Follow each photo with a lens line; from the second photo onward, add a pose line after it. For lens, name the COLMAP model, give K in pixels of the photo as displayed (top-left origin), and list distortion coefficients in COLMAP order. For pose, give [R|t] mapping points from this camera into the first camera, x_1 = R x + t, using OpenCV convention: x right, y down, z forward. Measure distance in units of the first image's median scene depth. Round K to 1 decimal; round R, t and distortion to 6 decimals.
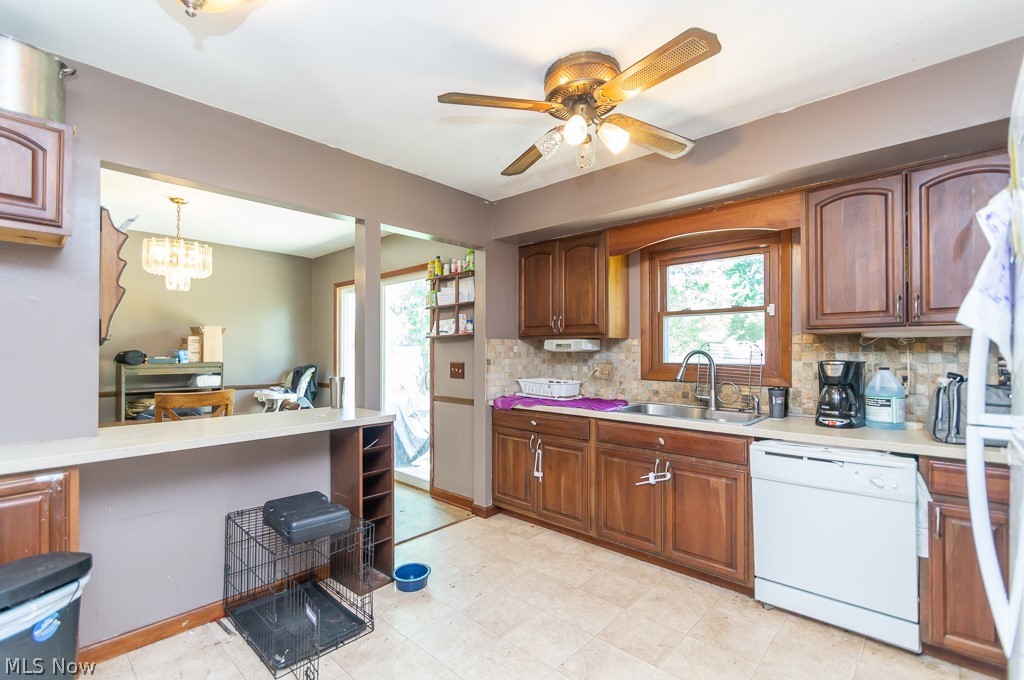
lens RADIAL K [[460.3, 0, 512.0], [0, 460.3, 340.0], [0, 0, 1]] dist [-0.000509, -0.000488]
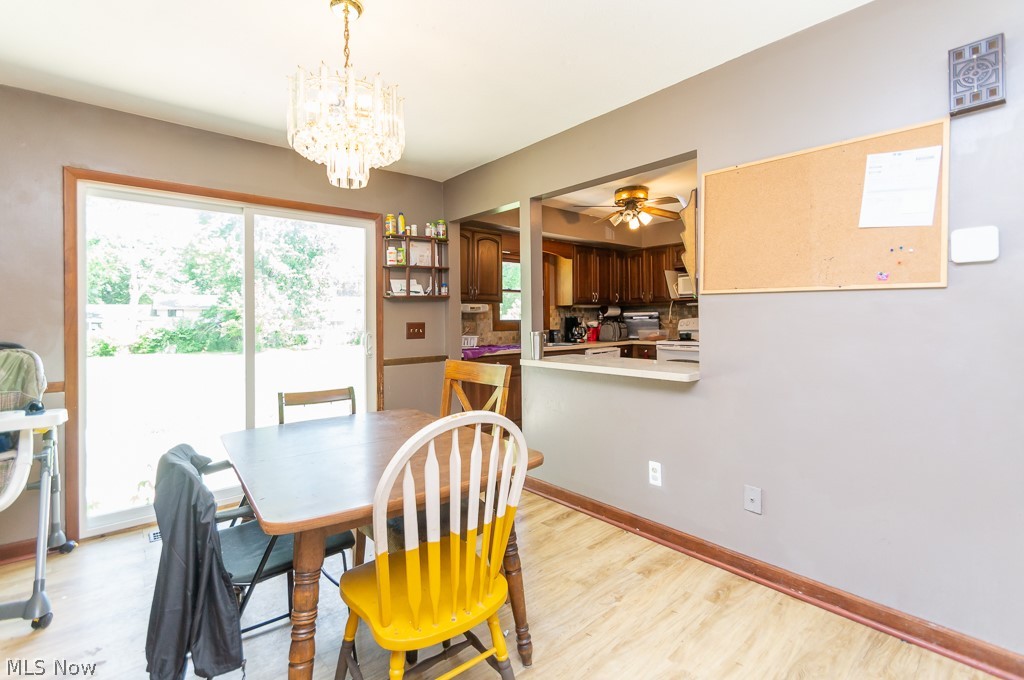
lens RADIAL K [[468.9, 0, 498.6], [0, 468.9, 317.4], [0, 0, 1]] dist [-0.001188, -0.000594]
pose [[0.098072, 0.001135, 0.995179, -1.331354], [-0.014334, 0.999897, 0.000272, 0.039559], [-0.995076, -0.014291, 0.098078, 0.842769]]
